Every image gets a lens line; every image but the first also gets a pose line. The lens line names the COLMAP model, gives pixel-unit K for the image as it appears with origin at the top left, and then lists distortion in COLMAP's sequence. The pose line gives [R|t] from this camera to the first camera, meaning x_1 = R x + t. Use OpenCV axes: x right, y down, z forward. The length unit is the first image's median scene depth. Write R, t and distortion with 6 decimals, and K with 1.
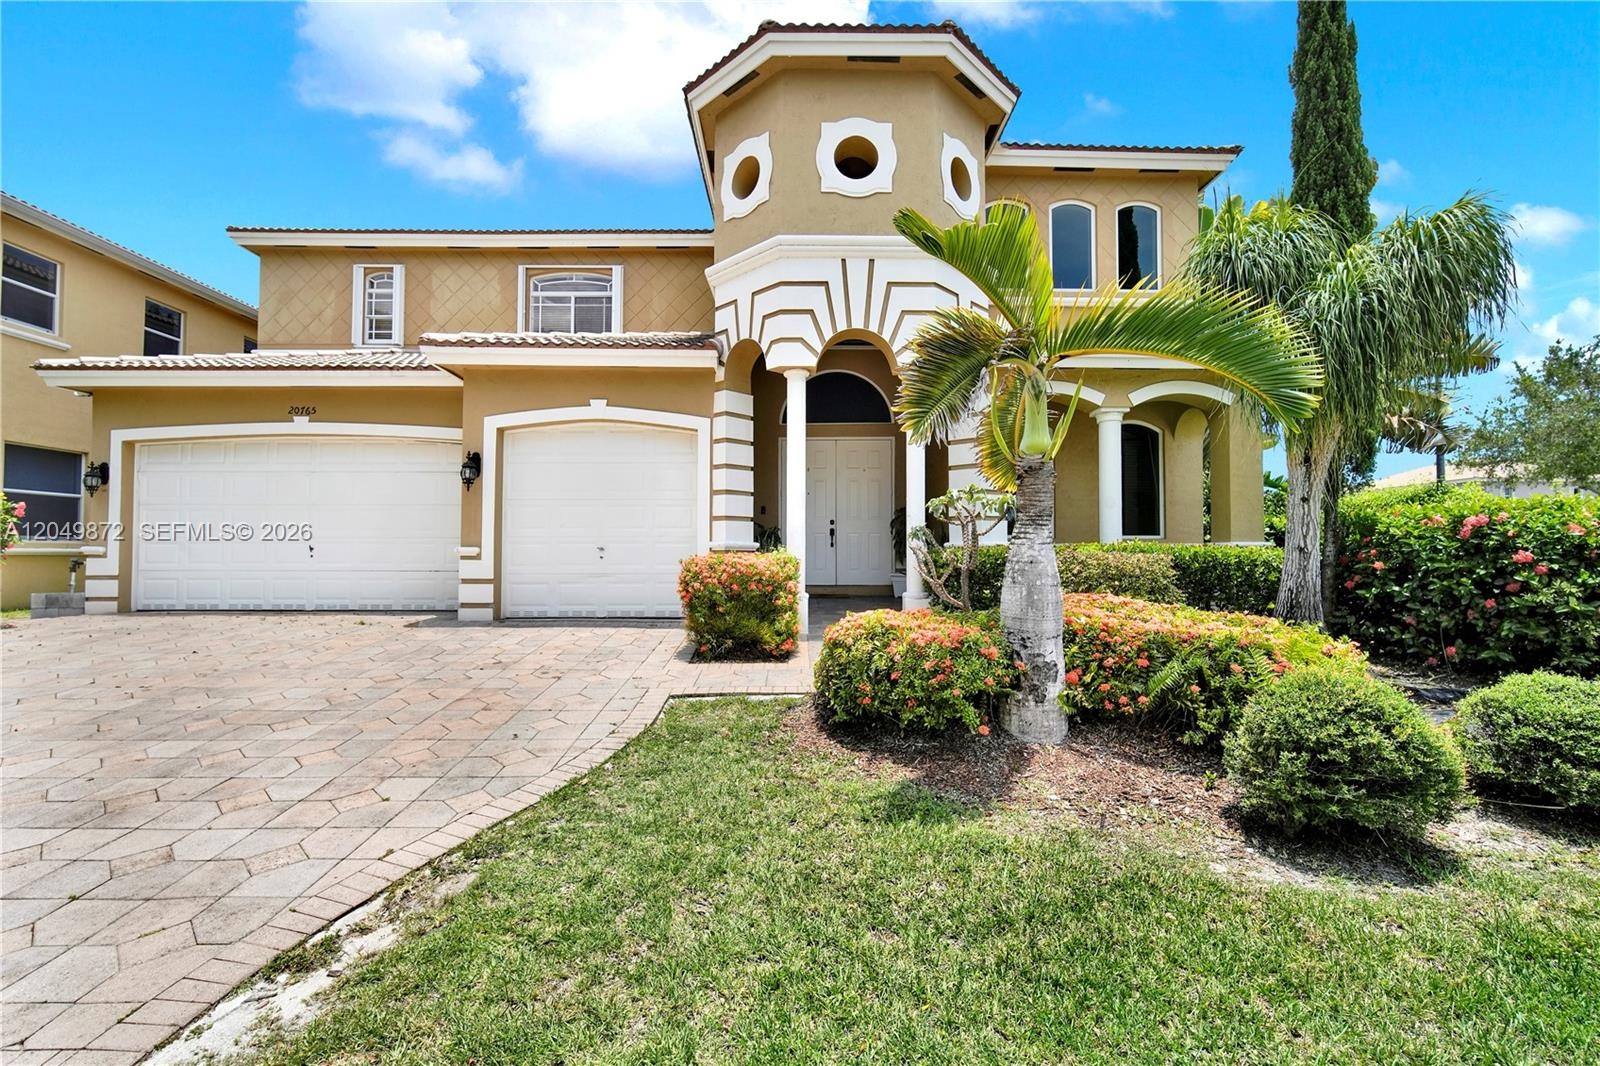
lens RADIAL K [[699.8, 0, 800.0], [0, 699.8, 533.0], [0, 0, 1]] dist [-0.001980, -0.000147]
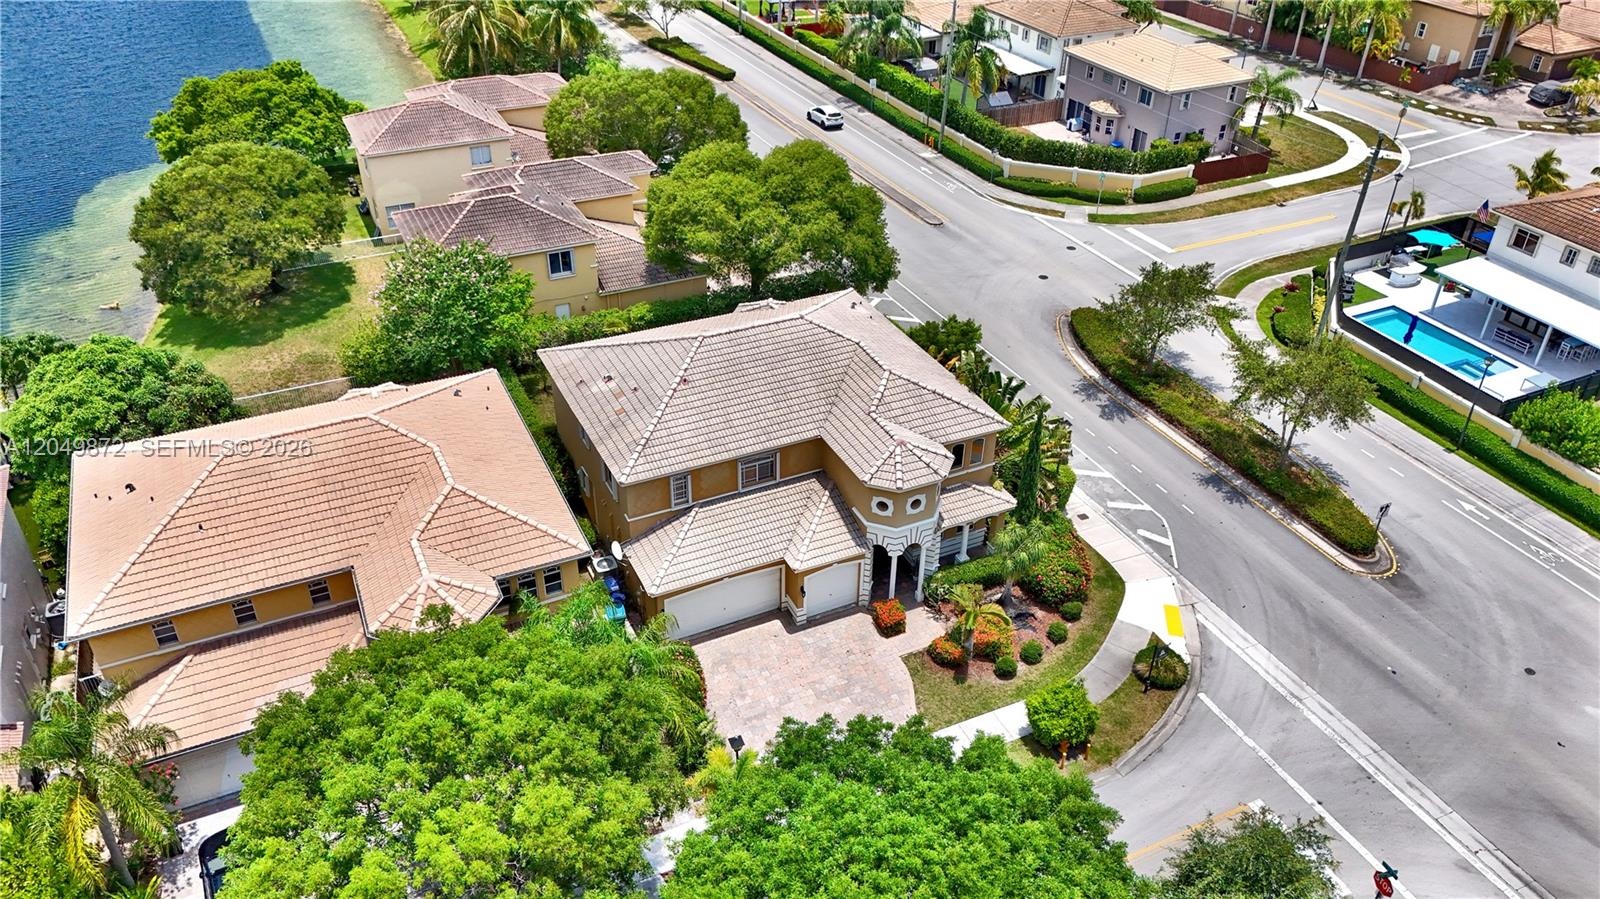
lens RADIAL K [[1178.3, 0, 792.7], [0, 1178.3, 445.6], [0, 0, 1]] dist [0.048558, -0.048096]
pose [[0.907051, -0.227458, 0.354290, -2.271084], [-0.013866, 0.824907, 0.565099, -3.726849], [-0.420793, -0.517486, 0.745078, -2.701044]]
